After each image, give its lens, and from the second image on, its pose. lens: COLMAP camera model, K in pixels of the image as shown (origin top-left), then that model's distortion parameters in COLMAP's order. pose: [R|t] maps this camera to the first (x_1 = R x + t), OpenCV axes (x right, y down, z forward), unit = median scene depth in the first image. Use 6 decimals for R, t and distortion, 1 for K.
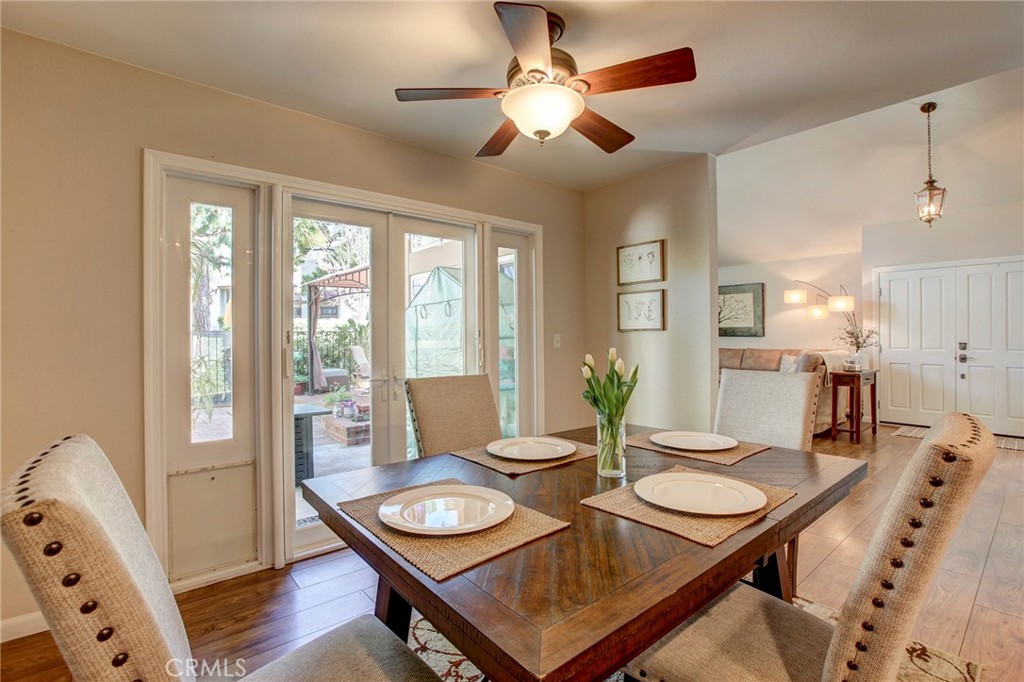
lens RADIAL K [[471.5, 0, 509.5], [0, 471.5, 336.0], [0, 0, 1]] dist [-0.009892, 0.002639]
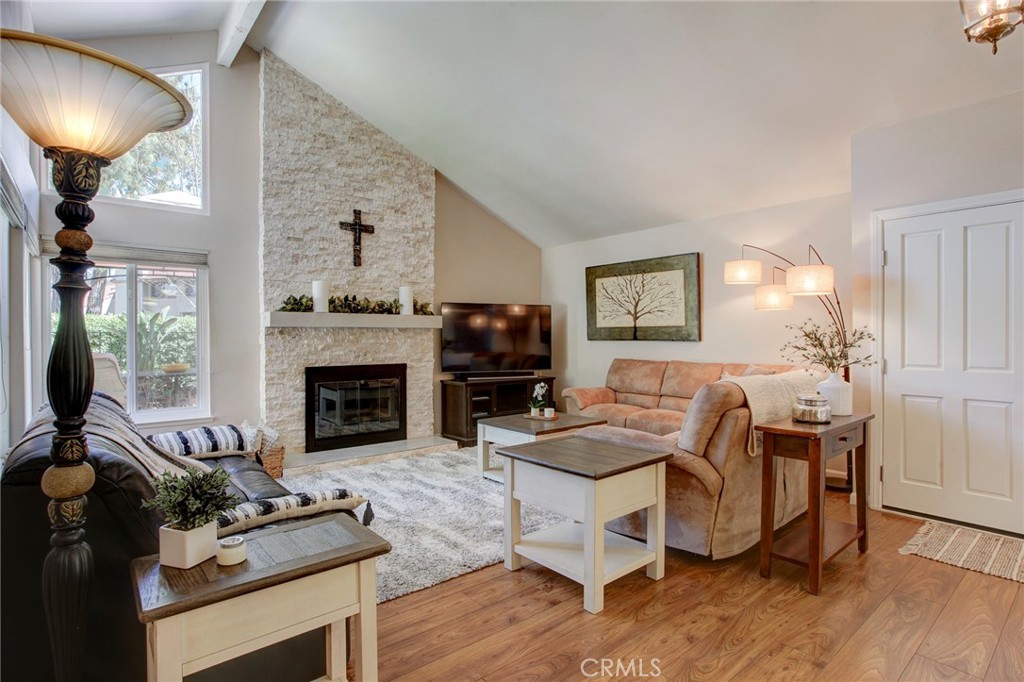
lens RADIAL K [[504.4, 0, 509.3], [0, 504.4, 341.0], [0, 0, 1]] dist [-0.002273, 0.000347]
pose [[0.999948, 0.001597, -0.010111, 0.377627], [-0.001515, 0.999966, 0.008115, -0.005295], [0.010124, -0.008100, 0.999916, 0.434165]]
